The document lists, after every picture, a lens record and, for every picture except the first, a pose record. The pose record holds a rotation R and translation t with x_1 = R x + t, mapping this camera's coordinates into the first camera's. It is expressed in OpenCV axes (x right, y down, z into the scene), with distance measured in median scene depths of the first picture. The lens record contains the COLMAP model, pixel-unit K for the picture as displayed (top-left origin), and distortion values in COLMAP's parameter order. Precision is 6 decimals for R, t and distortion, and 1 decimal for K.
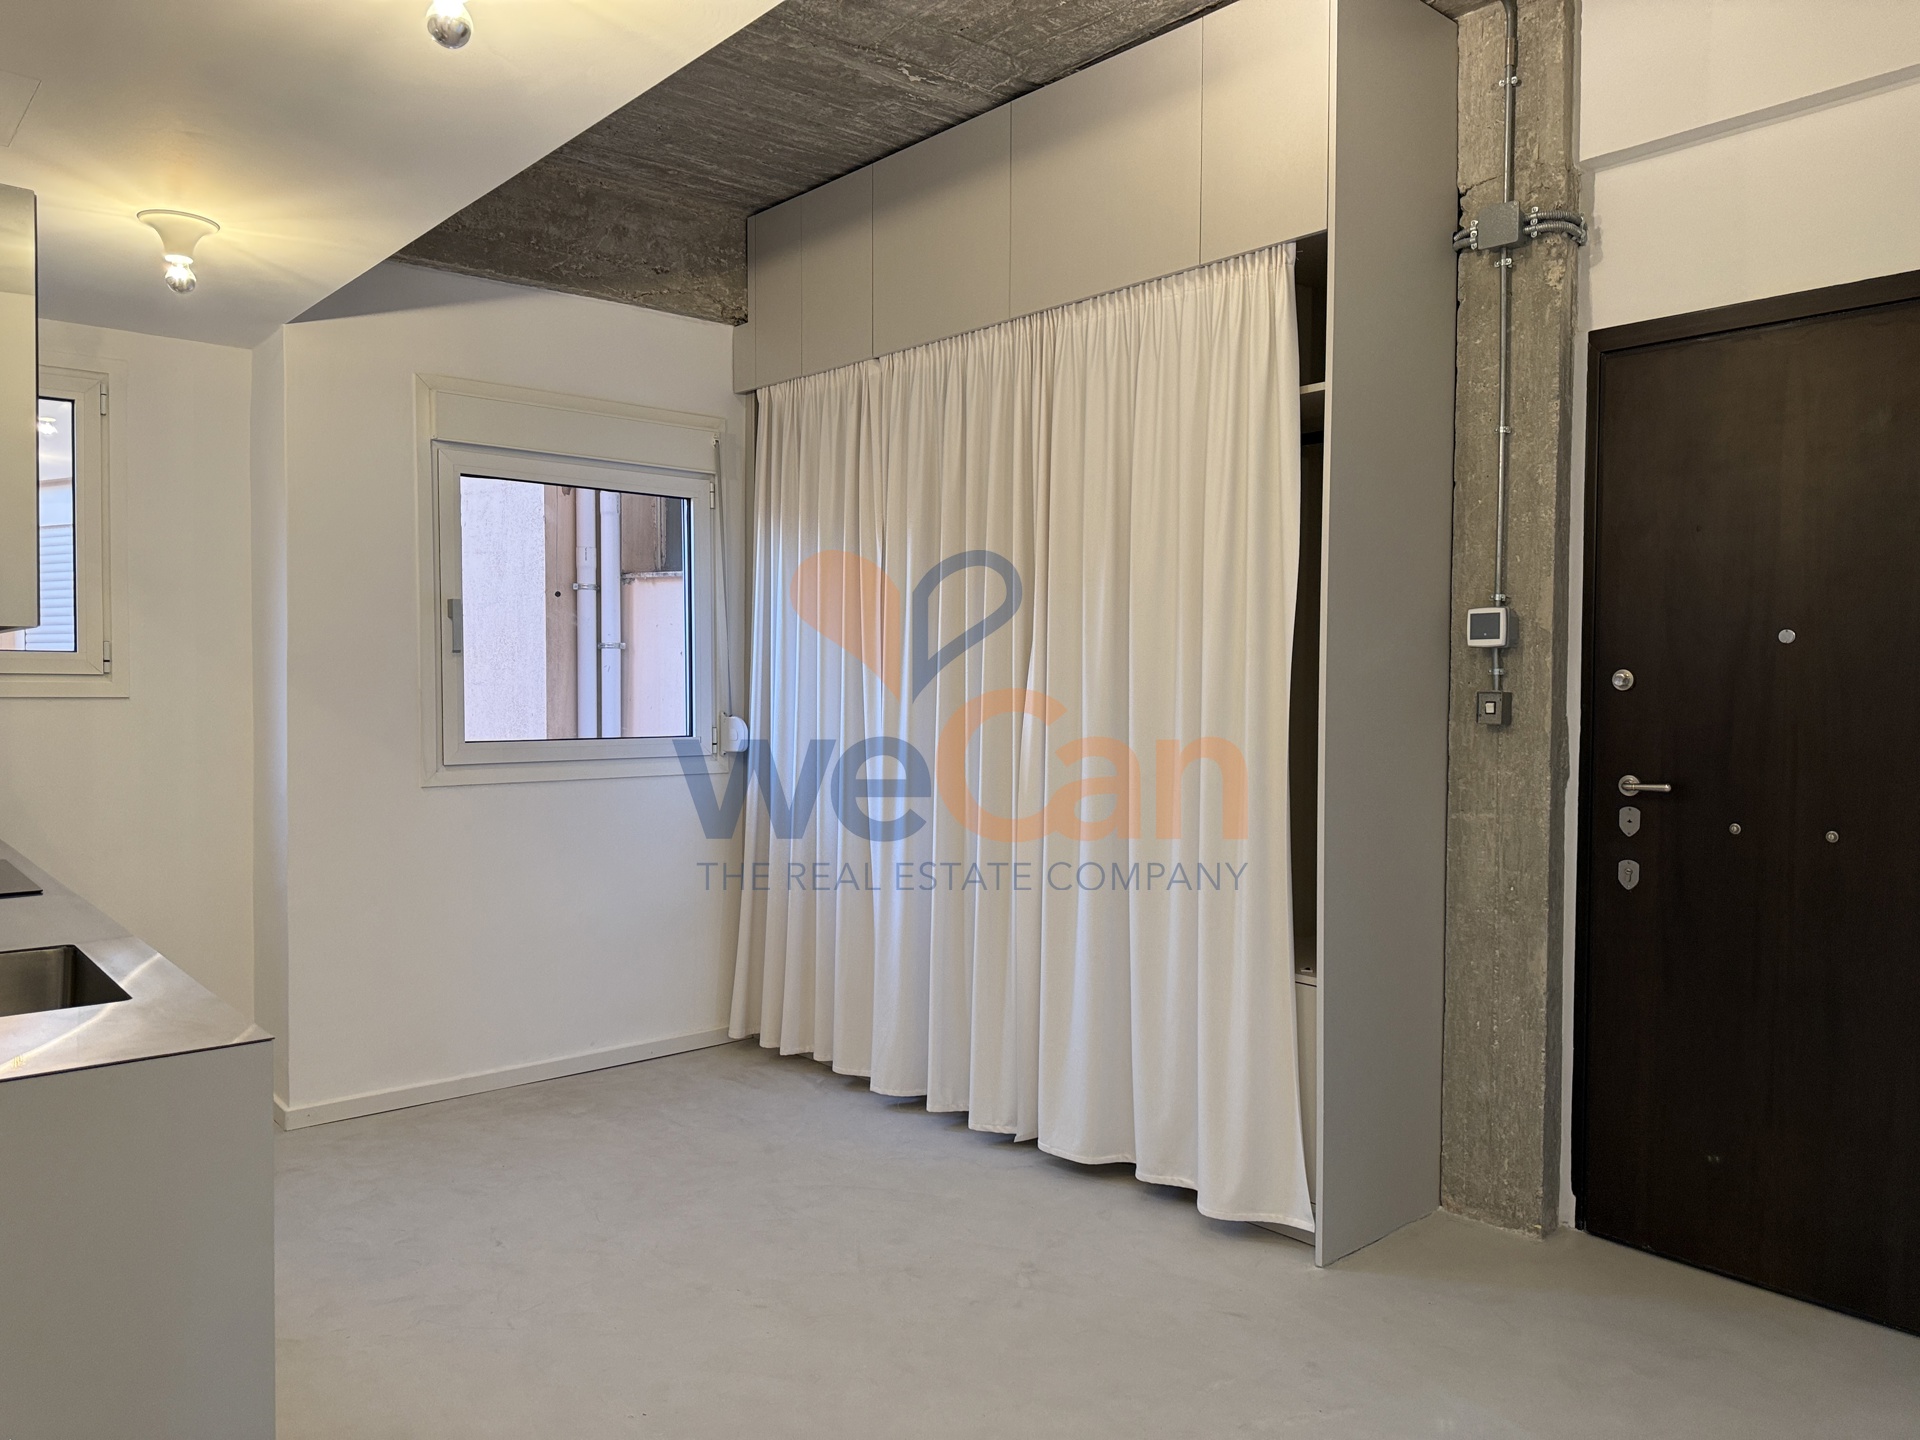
lens RADIAL K [[1364.0, 0, 949.5], [0, 1364.0, 726.7], [0, 0, 1]] dist [0.098029, -0.114046]
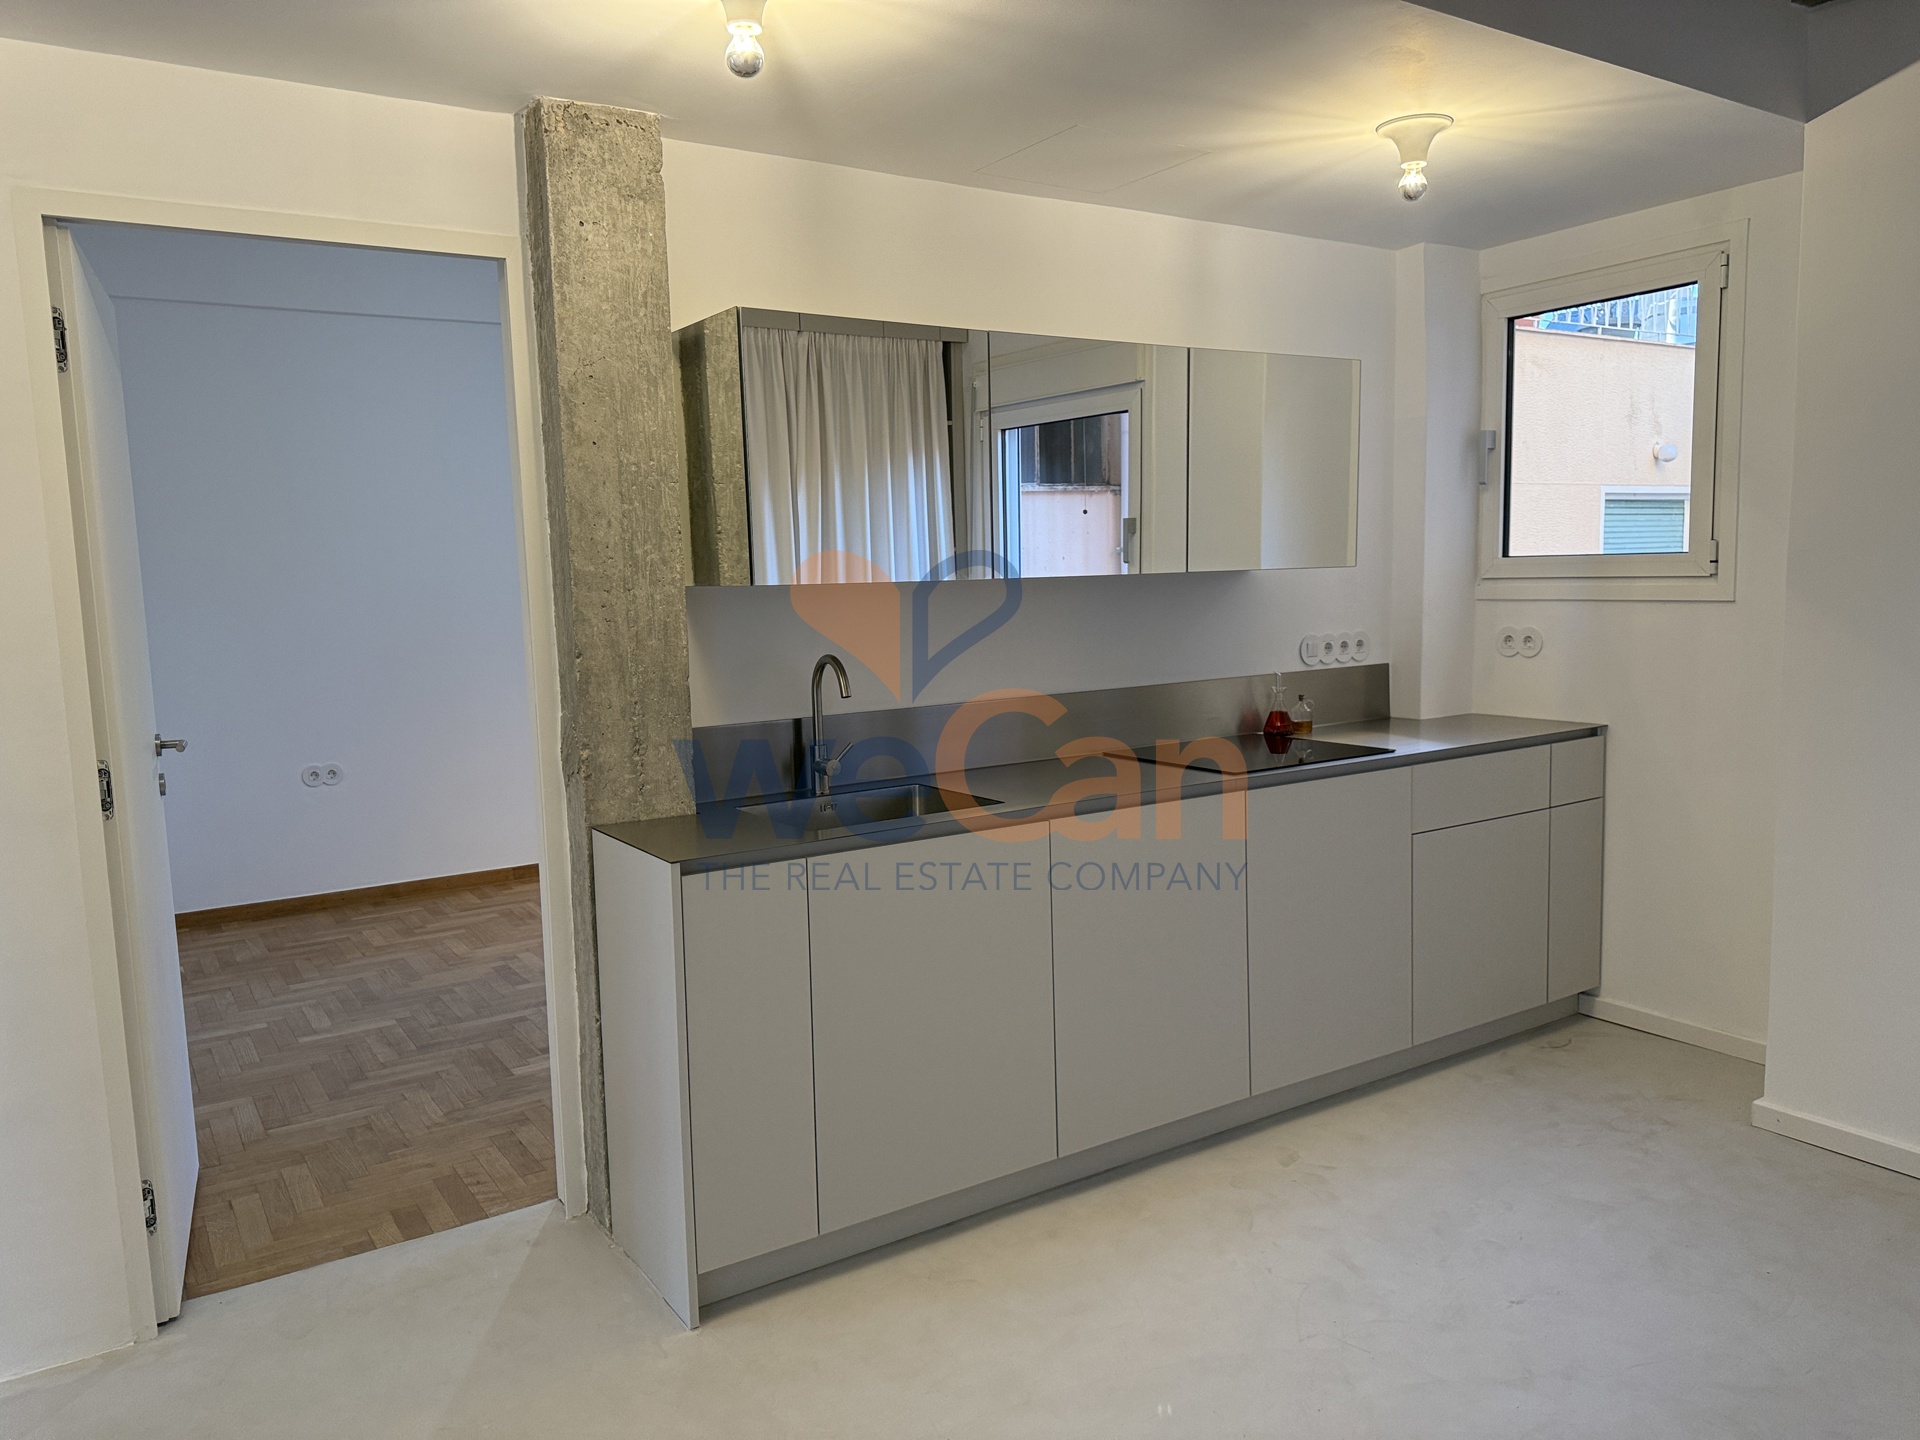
lens RADIAL K [[1364.0, 0, 949.5], [0, 1364.0, 726.7], [0, 0, 1]] dist [0.098029, -0.114046]
pose [[-0.136134, 0.112337, -0.984301, 0.290896], [-0.005154, 0.993456, 0.114095, -0.030930], [0.990677, 0.020605, -0.134665, 0.477851]]
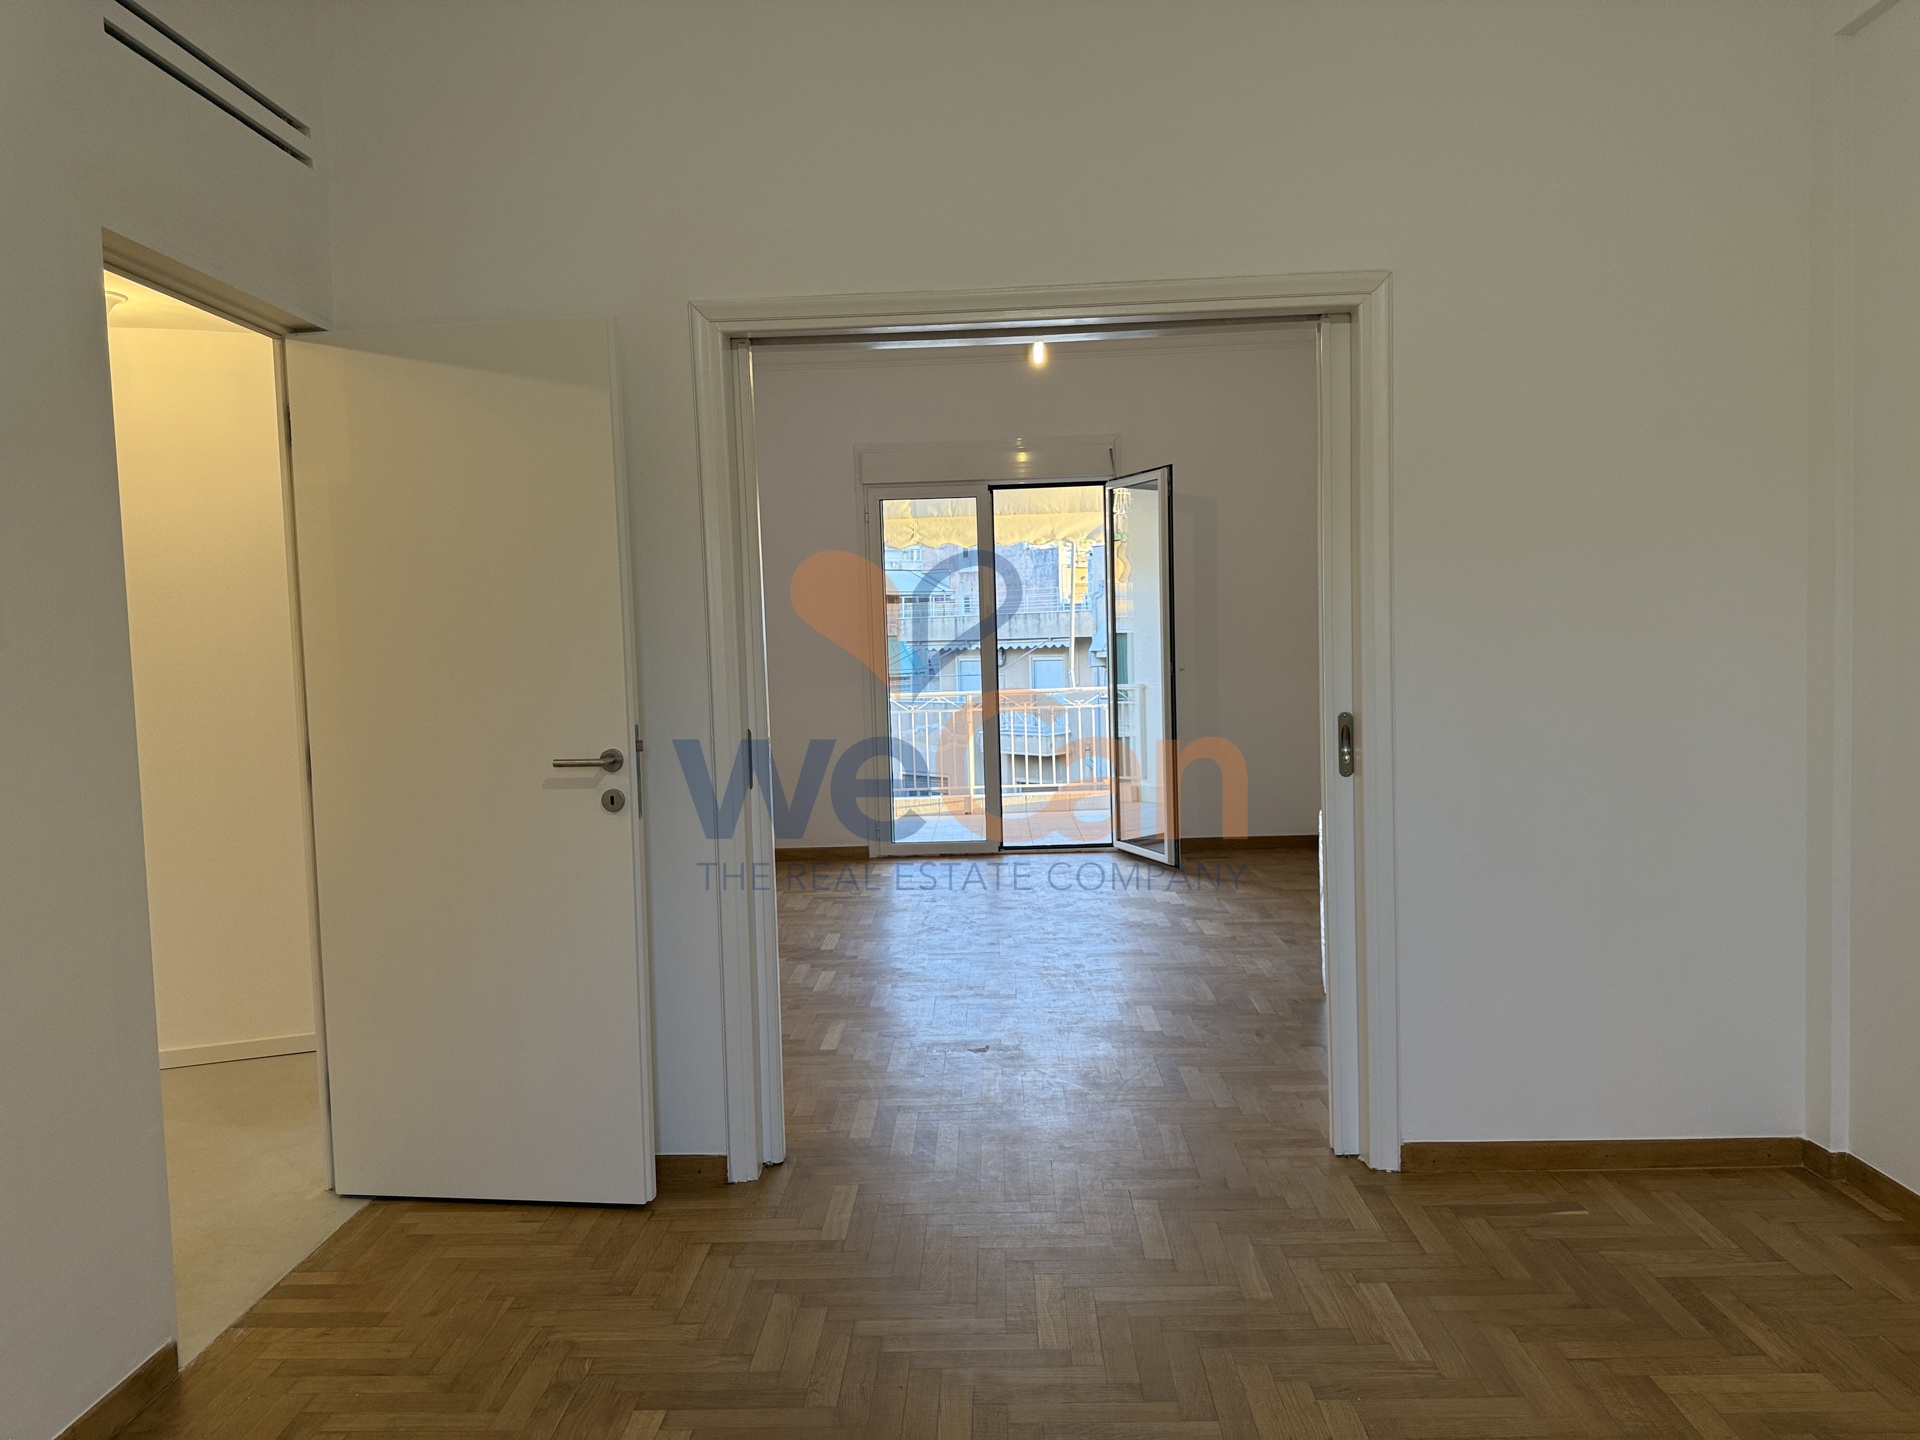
lens RADIAL K [[1348.2, 0, 965.6], [0, 1348.2, 721.6], [0, 0, 1]] dist [0.007035, -0.004102]
pose [[-0.740828, -0.022600, 0.671314, -0.796777], [0.052313, 0.994457, 0.091209, -0.013631], [-0.669654, 0.102689, -0.735539, 0.371720]]
